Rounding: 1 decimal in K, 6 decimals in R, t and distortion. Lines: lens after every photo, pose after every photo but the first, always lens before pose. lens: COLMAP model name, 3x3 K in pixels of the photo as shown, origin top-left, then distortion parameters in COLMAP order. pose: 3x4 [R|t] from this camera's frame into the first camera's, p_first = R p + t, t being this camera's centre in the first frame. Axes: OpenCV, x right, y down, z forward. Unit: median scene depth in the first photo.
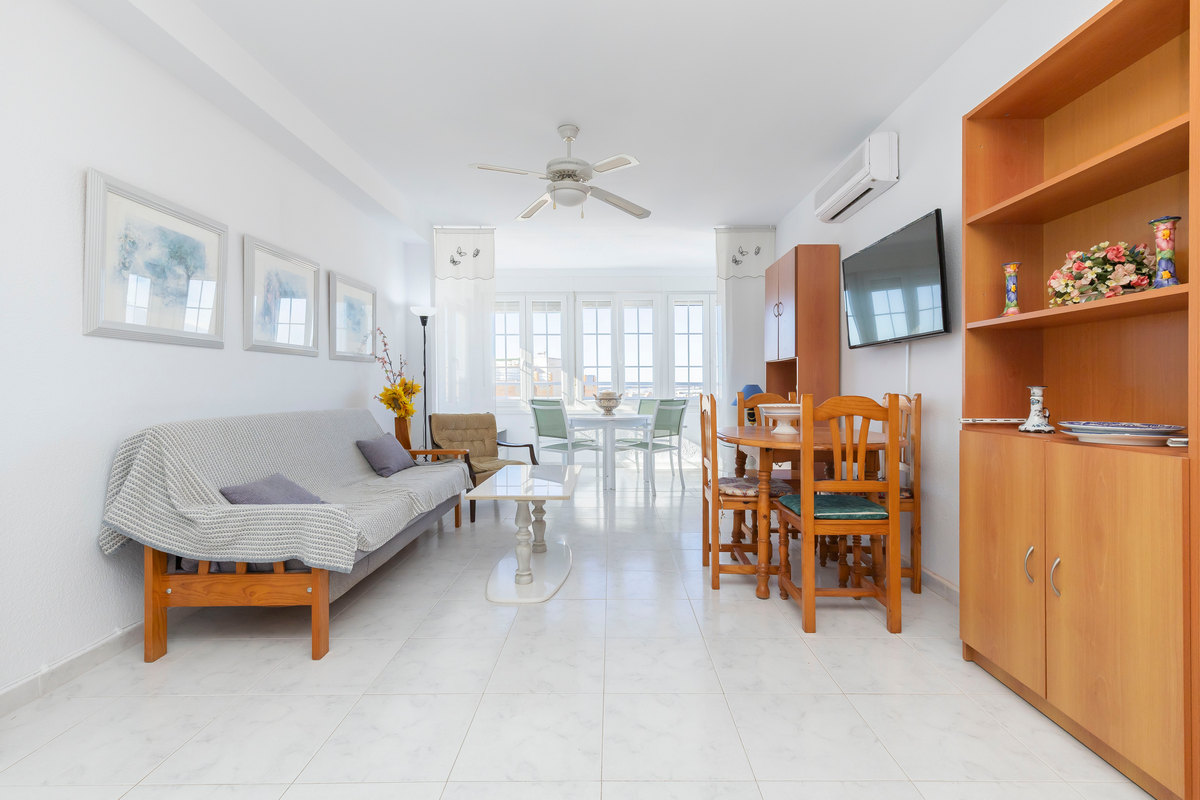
lens RADIAL K [[539.6, 0, 604.3], [0, 539.6, 390.5], [0, 0, 1]] dist [0.003914, 0.000607]
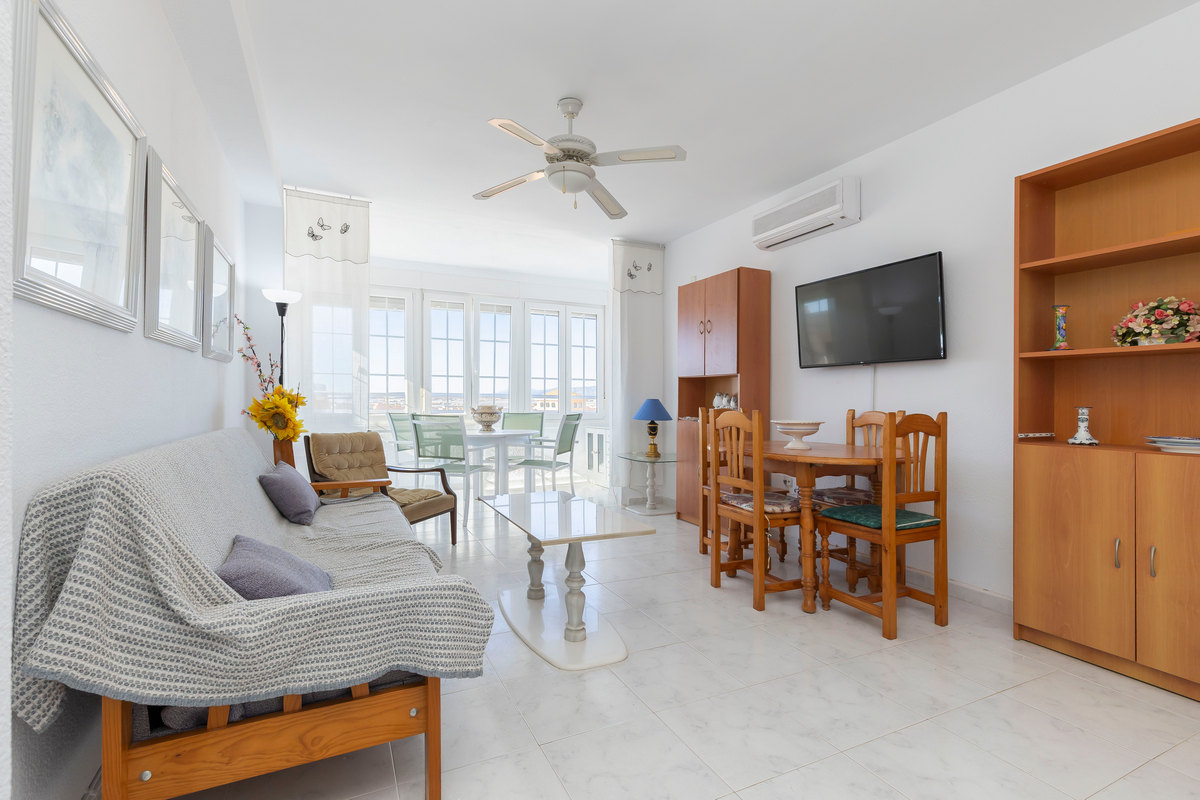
lens RADIAL K [[545.4, 0, 609.8], [0, 545.4, 400.3], [0, 0, 1]] dist [0.002122, 0.000635]
pose [[0.900809, 0.009810, 0.434104, -0.323476], [-0.008300, 0.999951, -0.005374, -0.003544], [-0.434135, 0.001238, 0.900847, 0.156551]]
